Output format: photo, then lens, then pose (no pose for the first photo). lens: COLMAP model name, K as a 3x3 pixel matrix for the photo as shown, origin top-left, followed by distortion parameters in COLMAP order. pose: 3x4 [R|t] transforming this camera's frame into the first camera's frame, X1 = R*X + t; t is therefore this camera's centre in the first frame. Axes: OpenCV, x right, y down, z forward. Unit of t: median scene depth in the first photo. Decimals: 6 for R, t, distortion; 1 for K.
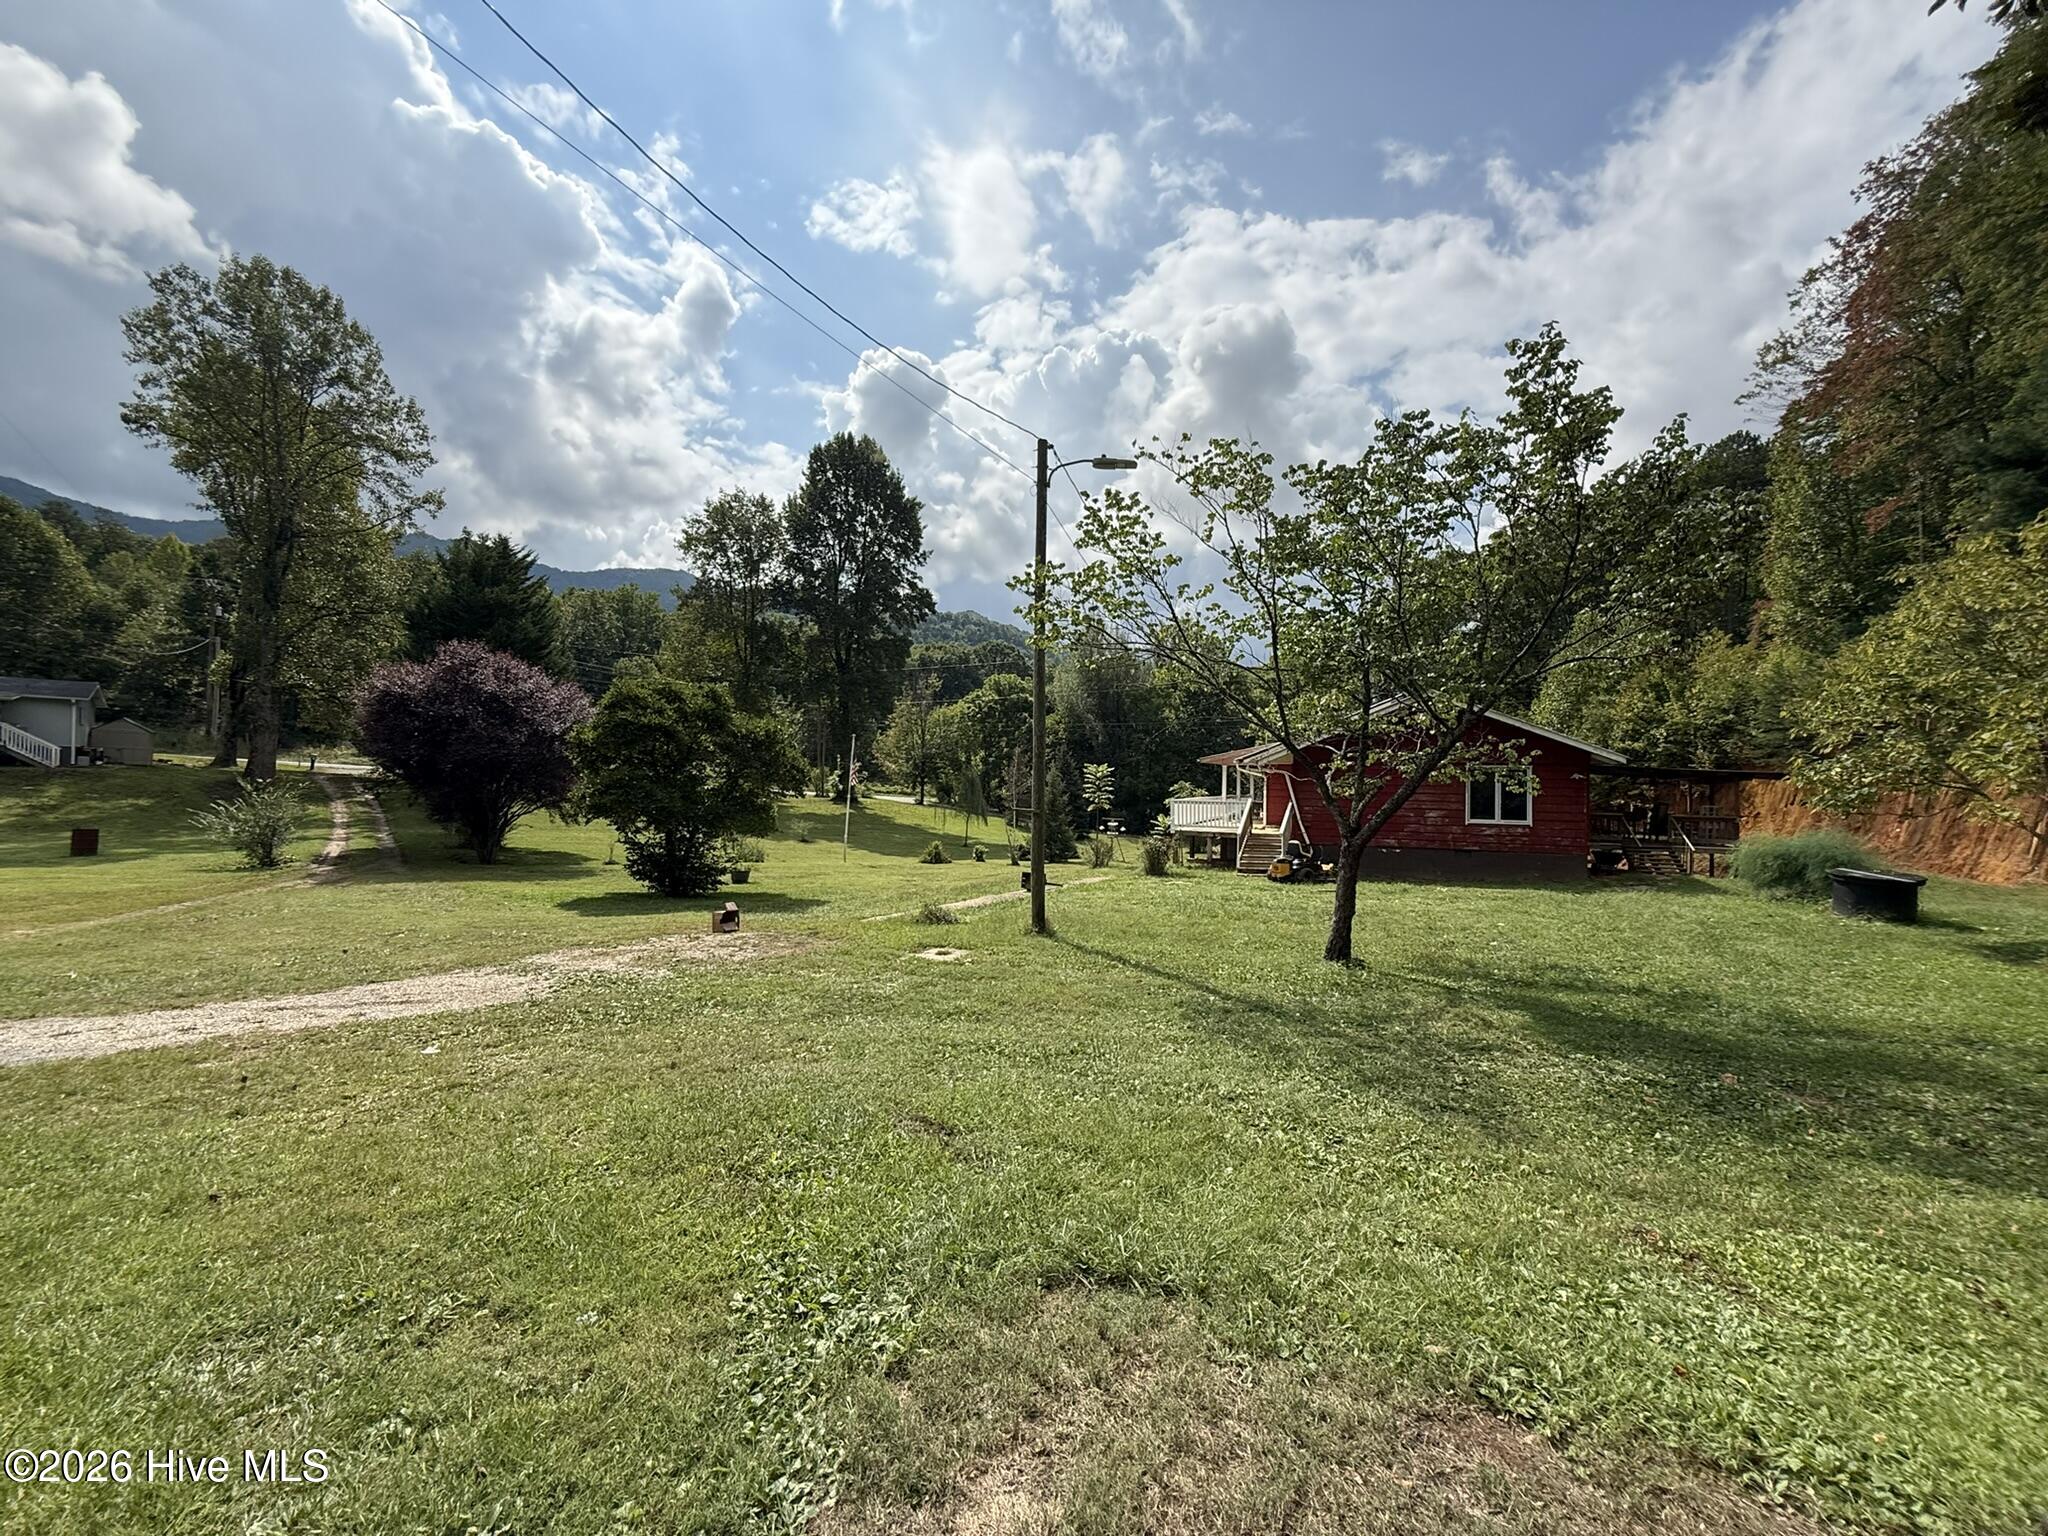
lens RADIAL K [[822.1, 0, 1022.2], [0, 822.1, 766.6], [0, 0, 1]] dist [0.000697, 0.000063]
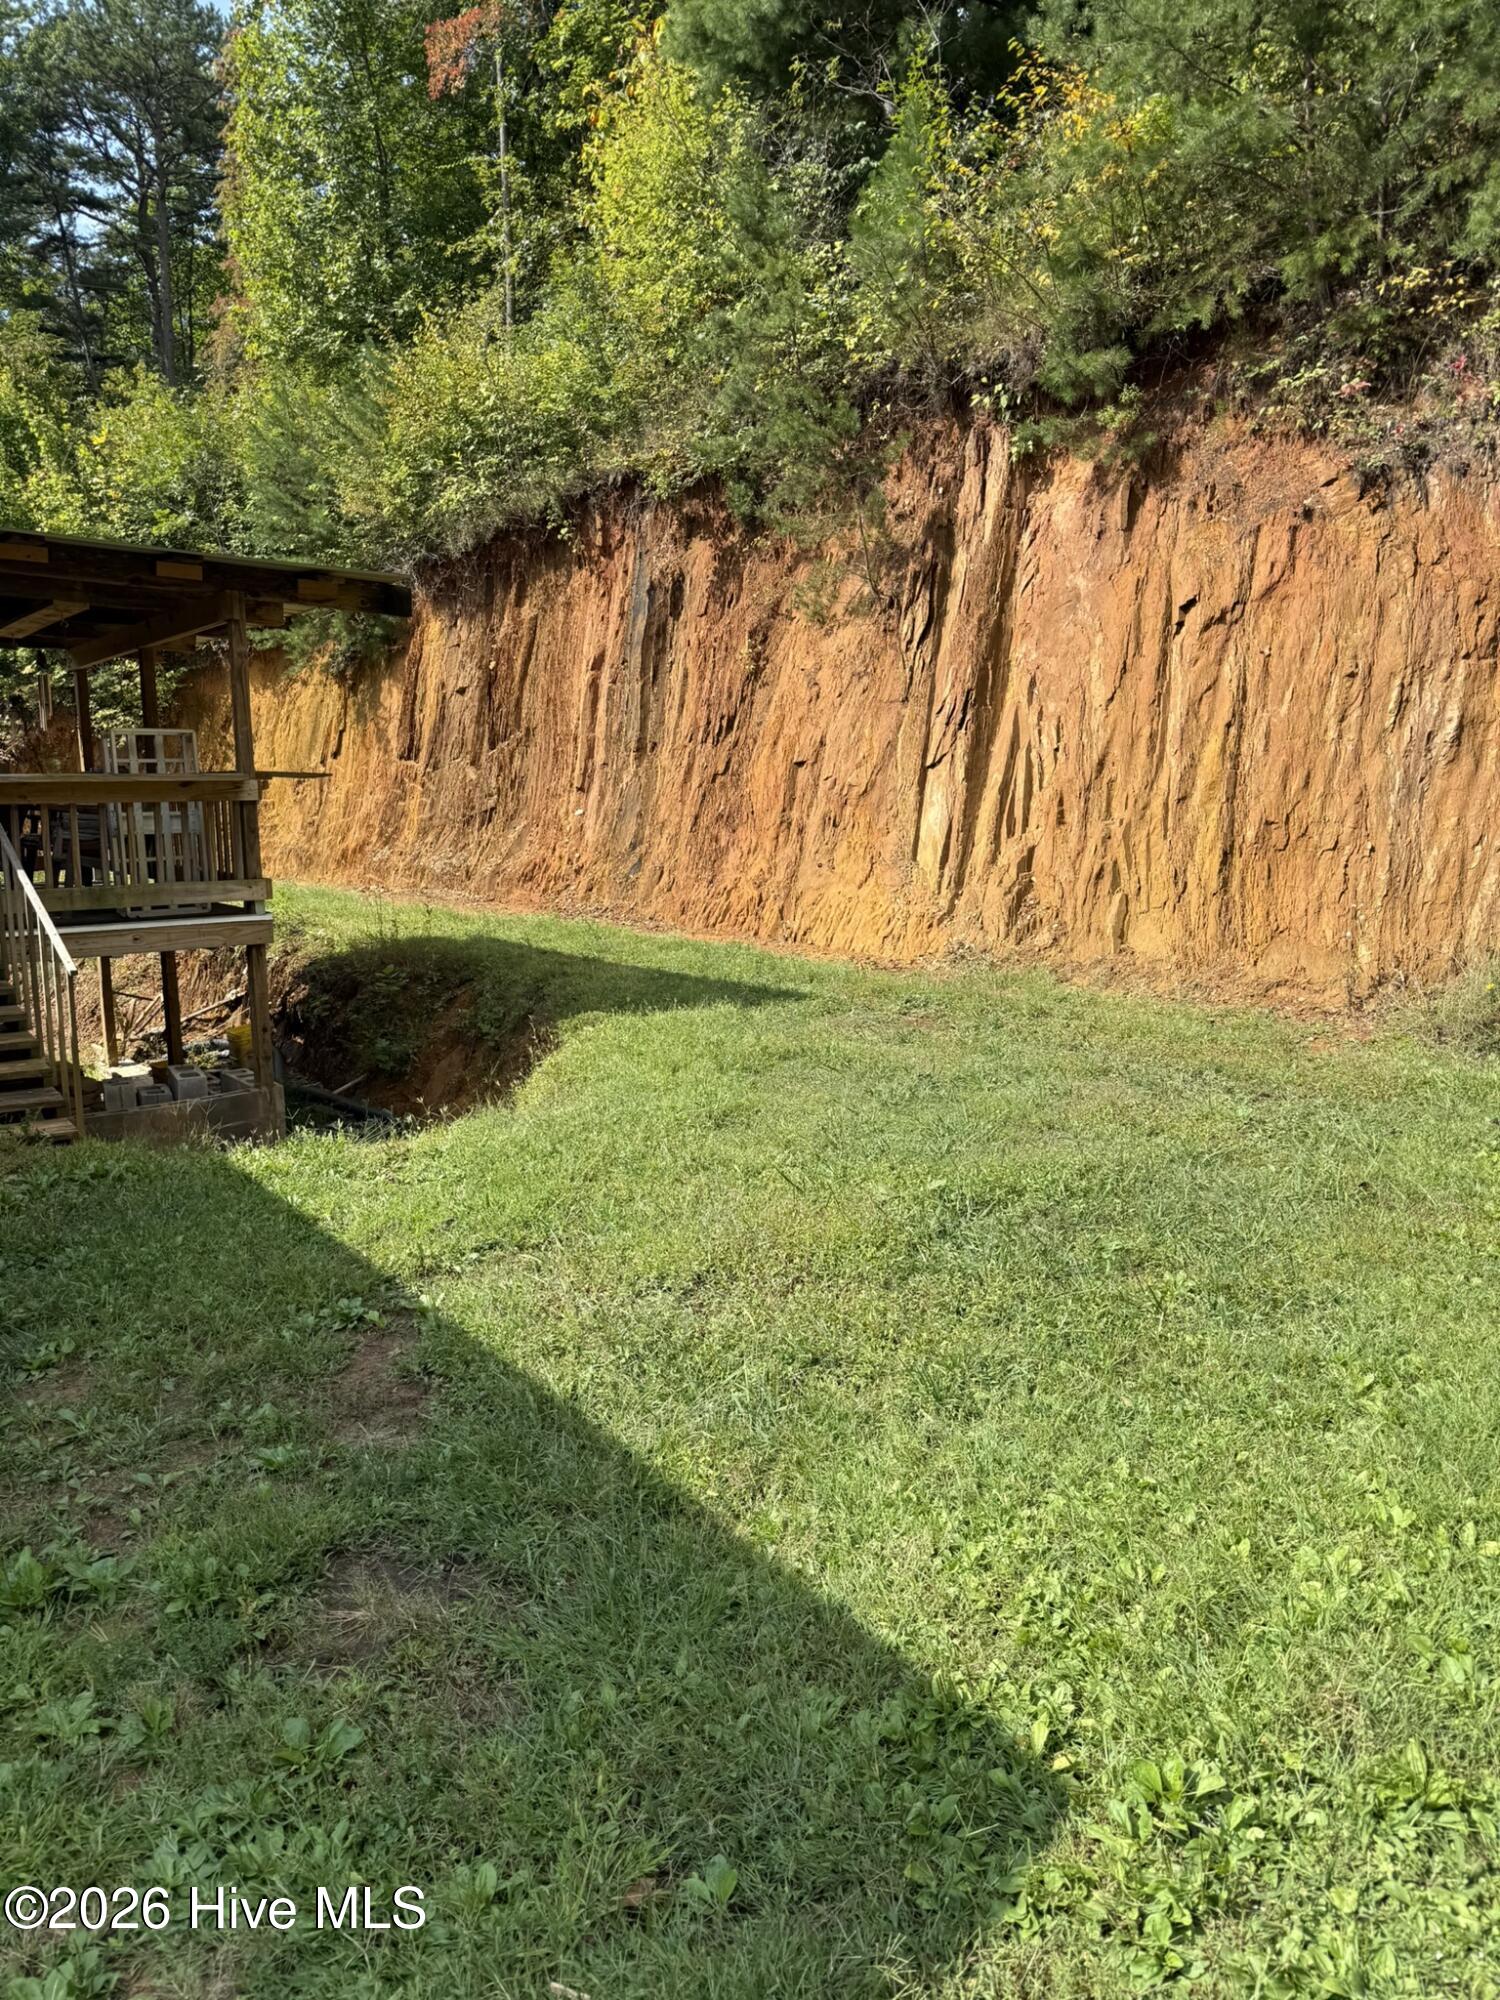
lens RADIAL K [[1422.6, 0, 749.0], [0, 1422.6, 999.5], [0, 0, 1]] dist [-0.009852, -0.003520]
pose [[0.457360, -0.146741, 0.877091, 0.534681], [-0.011781, 0.985206, 0.170972, 0.050930], [-0.889203, -0.088528, 0.448865, 0.650039]]
